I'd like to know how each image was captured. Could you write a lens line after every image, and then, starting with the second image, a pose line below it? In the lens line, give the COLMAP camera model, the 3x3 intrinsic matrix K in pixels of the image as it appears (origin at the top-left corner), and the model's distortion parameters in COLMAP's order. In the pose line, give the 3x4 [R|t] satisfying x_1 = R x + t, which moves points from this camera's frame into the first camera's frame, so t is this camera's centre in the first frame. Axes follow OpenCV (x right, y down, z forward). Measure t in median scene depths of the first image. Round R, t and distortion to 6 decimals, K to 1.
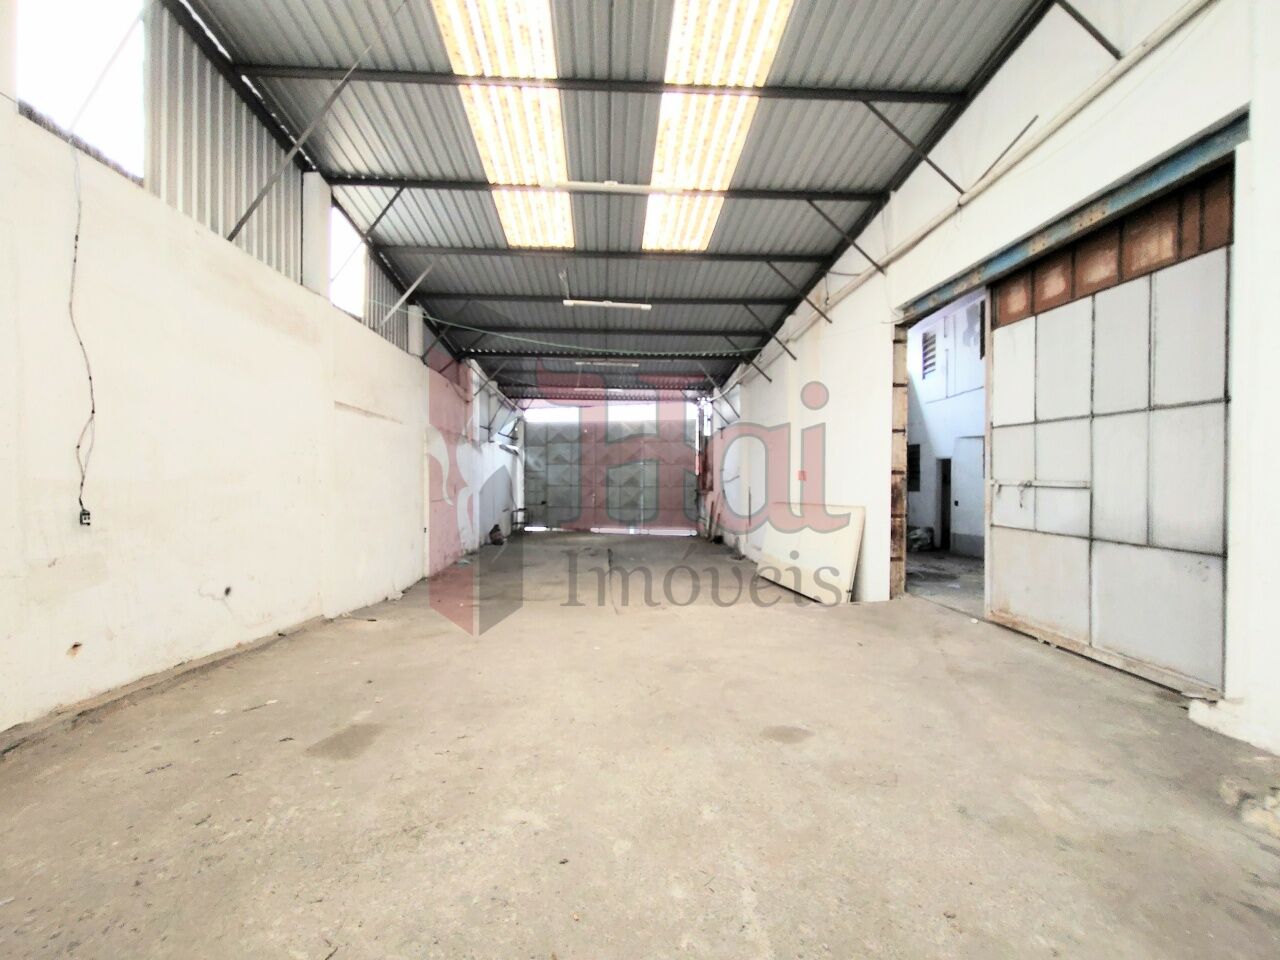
lens RADIAL K [[578.0, 0, 643.7], [0, 578.0, 486.4], [0, 0, 1]] dist [-0.015715, 0.007676]
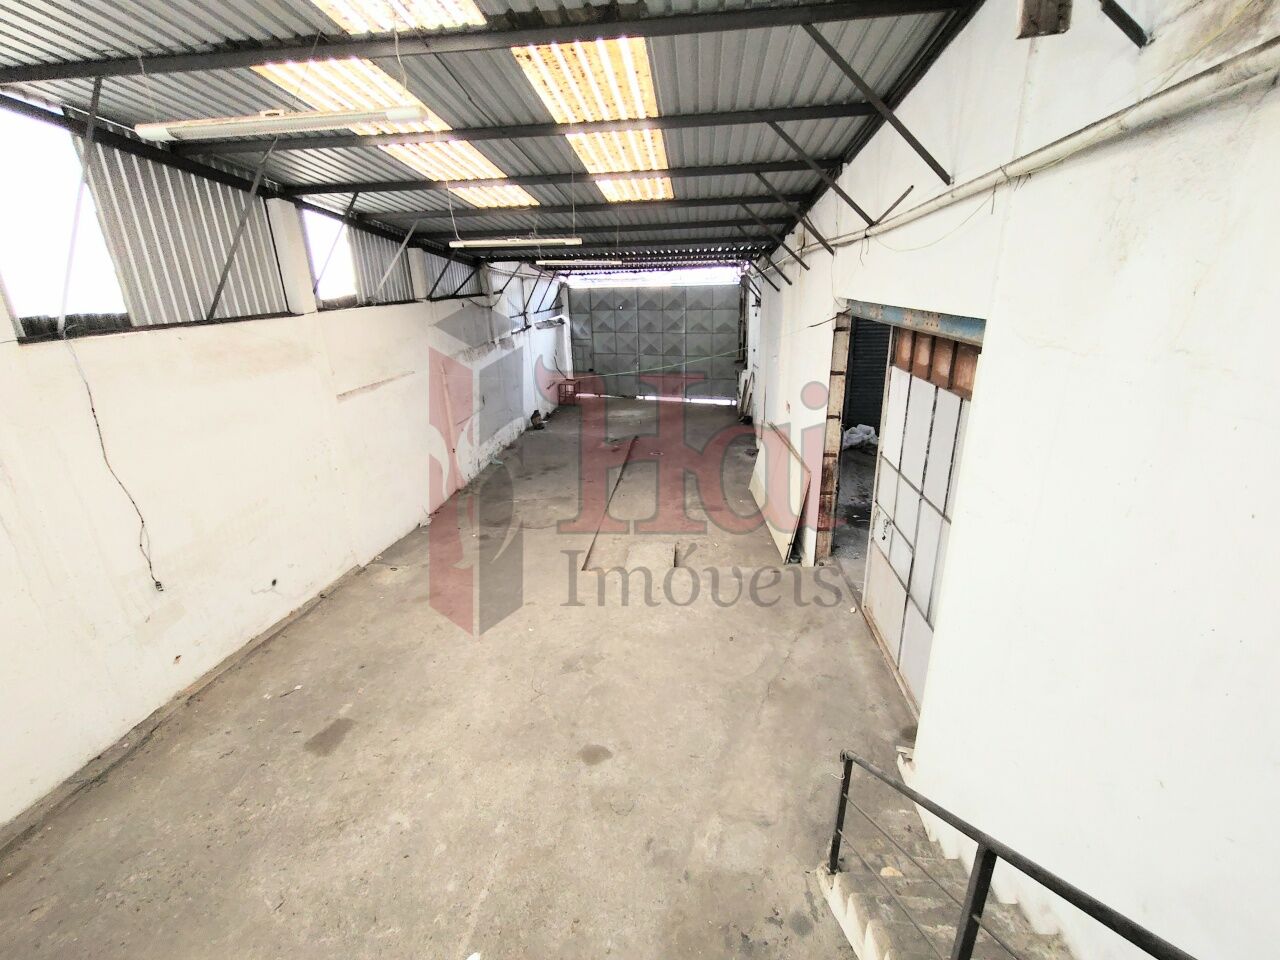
lens RADIAL K [[578.0, 0, 643.7], [0, 578.0, 486.4], [0, 0, 1]] dist [-0.015715, 0.007676]
pose [[0.987806, 0.024872, -0.153689, 0.527470], [0.025890, 0.947169, 0.319688, -0.640268], [0.153521, -0.319769, 0.934975, -0.151915]]
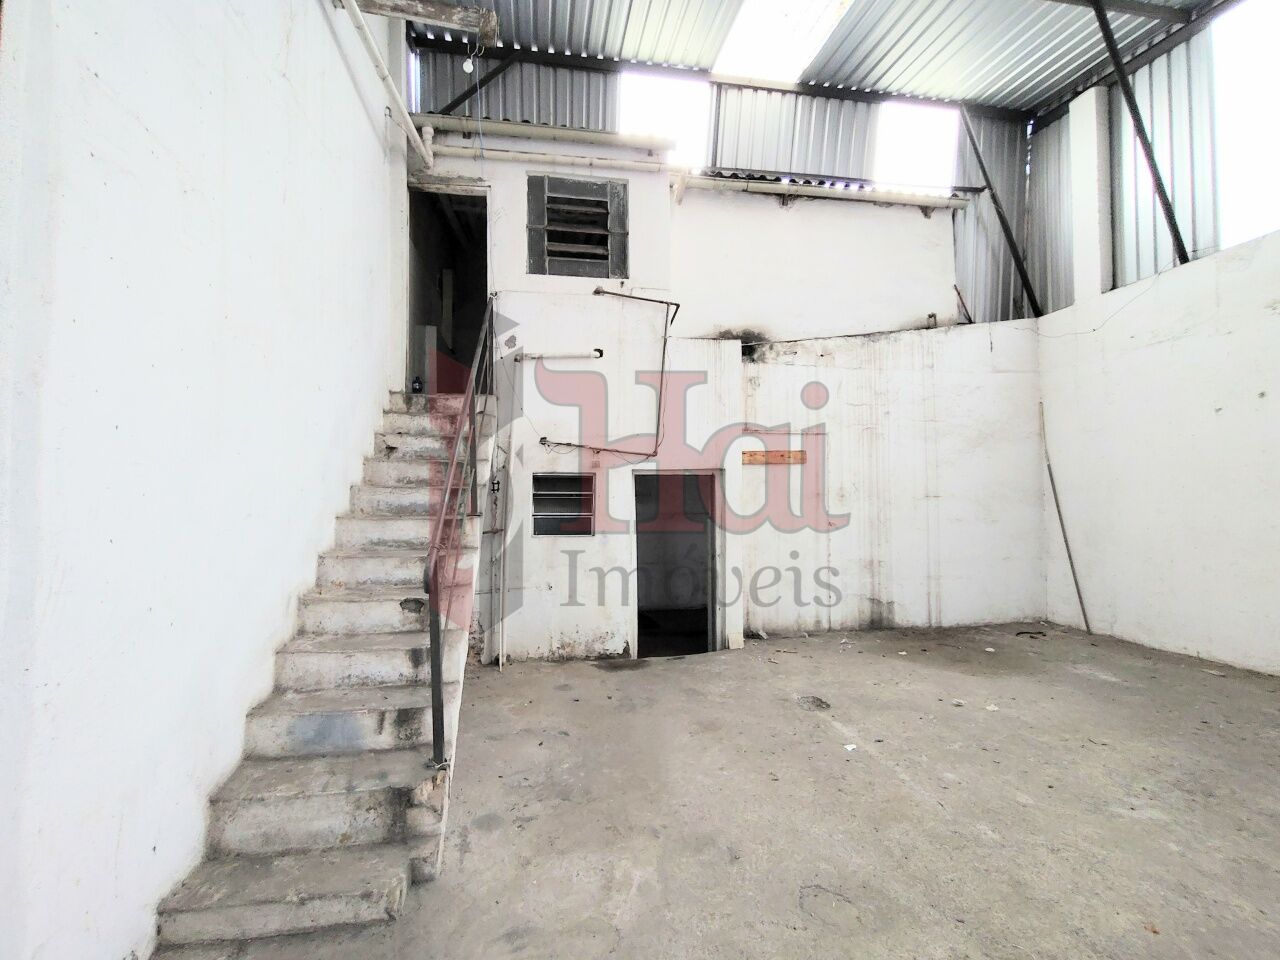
lens RADIAL K [[578.0, 0, 643.7], [0, 578.0, 486.4], [0, 0, 1]] dist [-0.015715, 0.007676]
pose [[-0.993918, 0.001811, -0.110108, 0.548024], [0.001691, 0.999998, 0.001187, -0.021429], [0.110109, 0.000994, -0.993919, 1.299511]]
